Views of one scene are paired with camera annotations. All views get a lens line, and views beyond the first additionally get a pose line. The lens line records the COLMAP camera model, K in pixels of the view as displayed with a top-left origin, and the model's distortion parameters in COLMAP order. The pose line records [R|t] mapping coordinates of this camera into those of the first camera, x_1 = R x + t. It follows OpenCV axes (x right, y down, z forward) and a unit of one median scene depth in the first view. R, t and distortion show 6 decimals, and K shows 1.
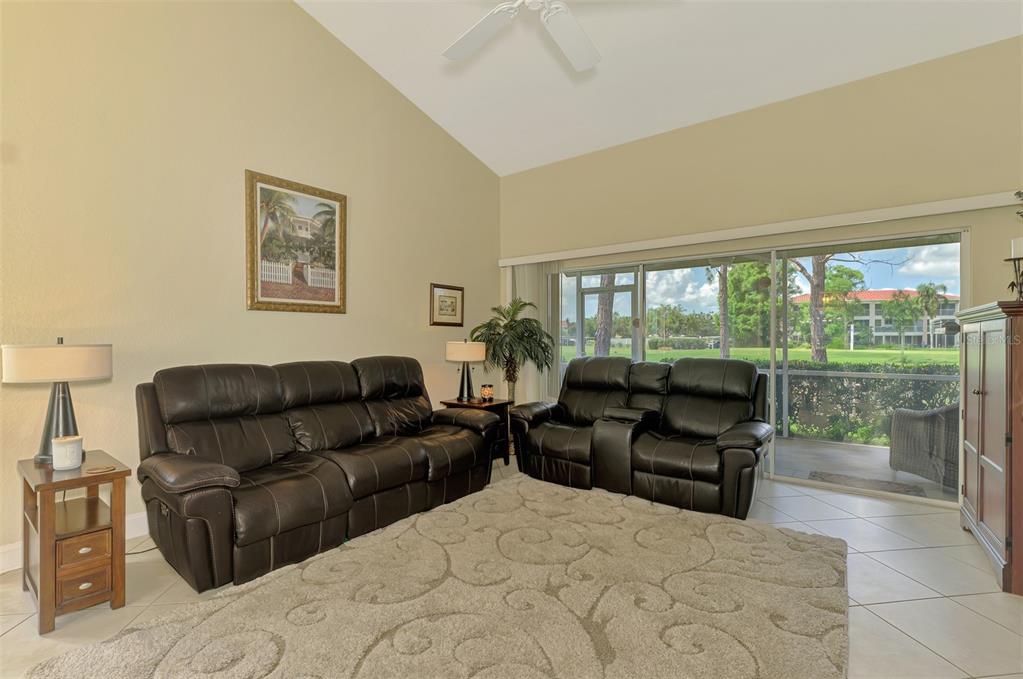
lens RADIAL K [[465.4, 0, 513.7], [0, 465.4, 341.4], [0, 0, 1]] dist [-0.000574, -0.000499]
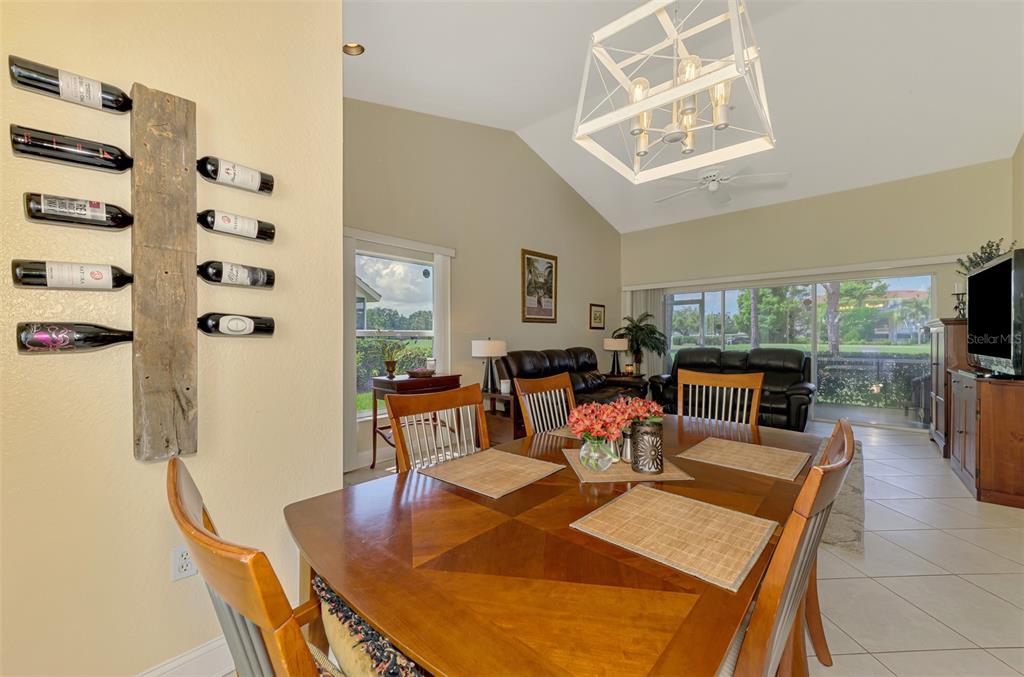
lens RADIAL K [[401.6, 0, 512.1], [0, 401.6, 338.6], [0, 0, 1]] dist [0.005187, -0.000445]
pose [[0.996222, -0.002391, -0.086816, -0.378019], [0.002349, 0.999997, -0.000581, 0.000441], [0.086817, 0.000375, 0.996224, -0.513869]]
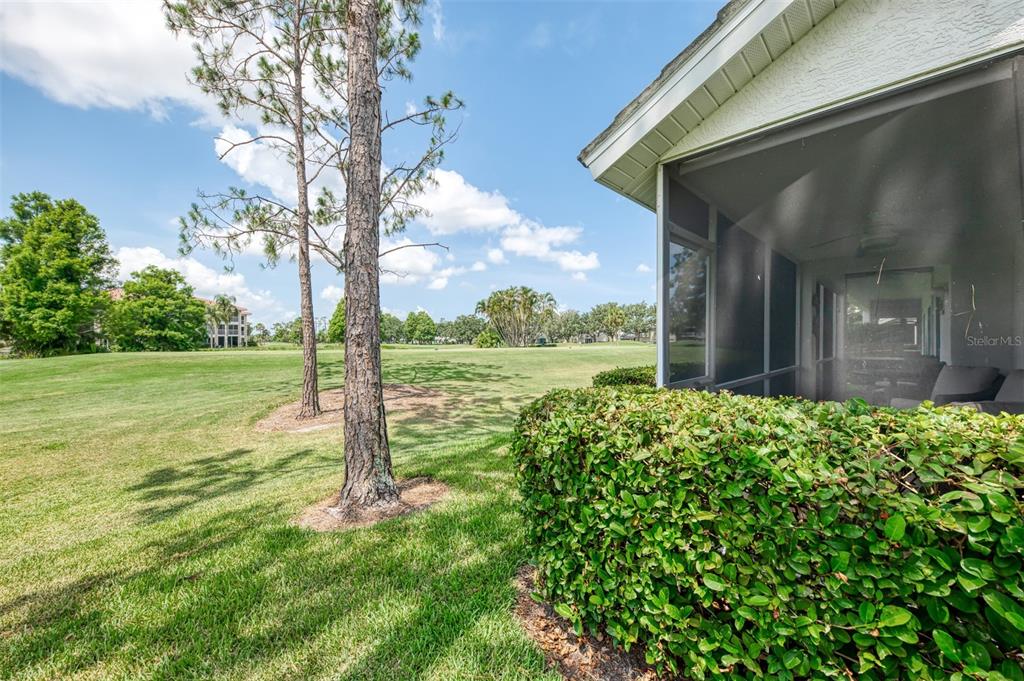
lens RADIAL K [[403.4, 0, 509.9], [0, 403.4, 343.5], [0, 0, 1]] dist [0.006078, -0.000794]
pose [[0.150087, -0.009526, 0.988627, -0.448481], [0.007865, 0.999933, 0.008441, -0.008184], [-0.988641, 0.006509, 0.150152, 1.734298]]
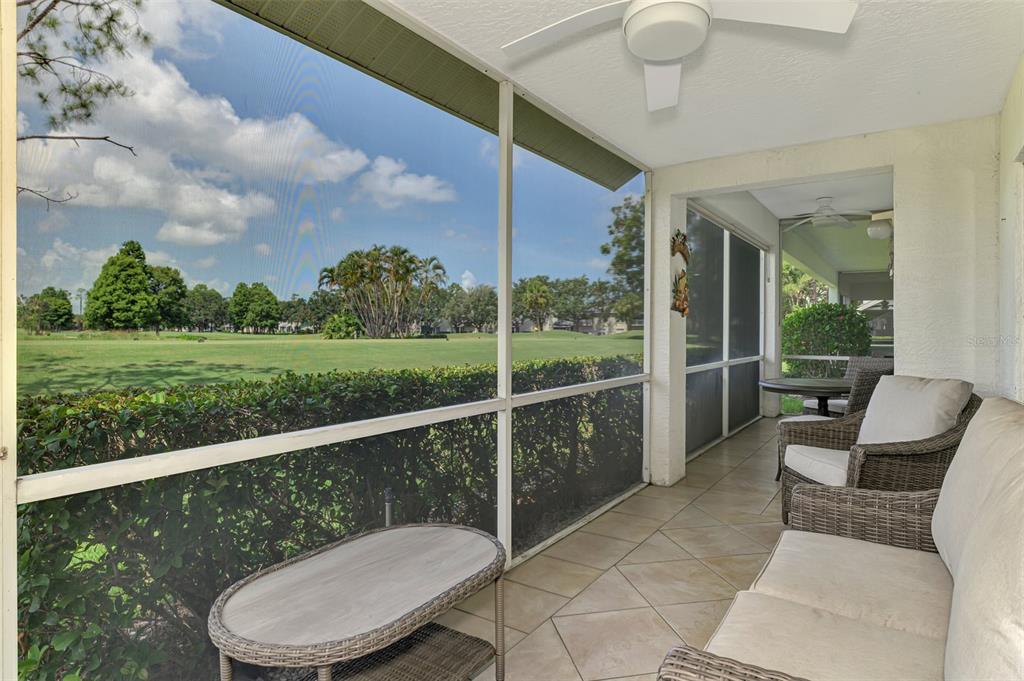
lens RADIAL K [[579.0, 0, 512.1], [0, 579.0, 335.1], [0, 0, 1]] dist [0.000568, 0.000876]
pose [[-0.032523, -0.011137, 0.999409, 0.075956], [-0.001625, 0.999937, 0.011090, 0.009953], [-0.999470, -0.001264, -0.032540, 1.241136]]
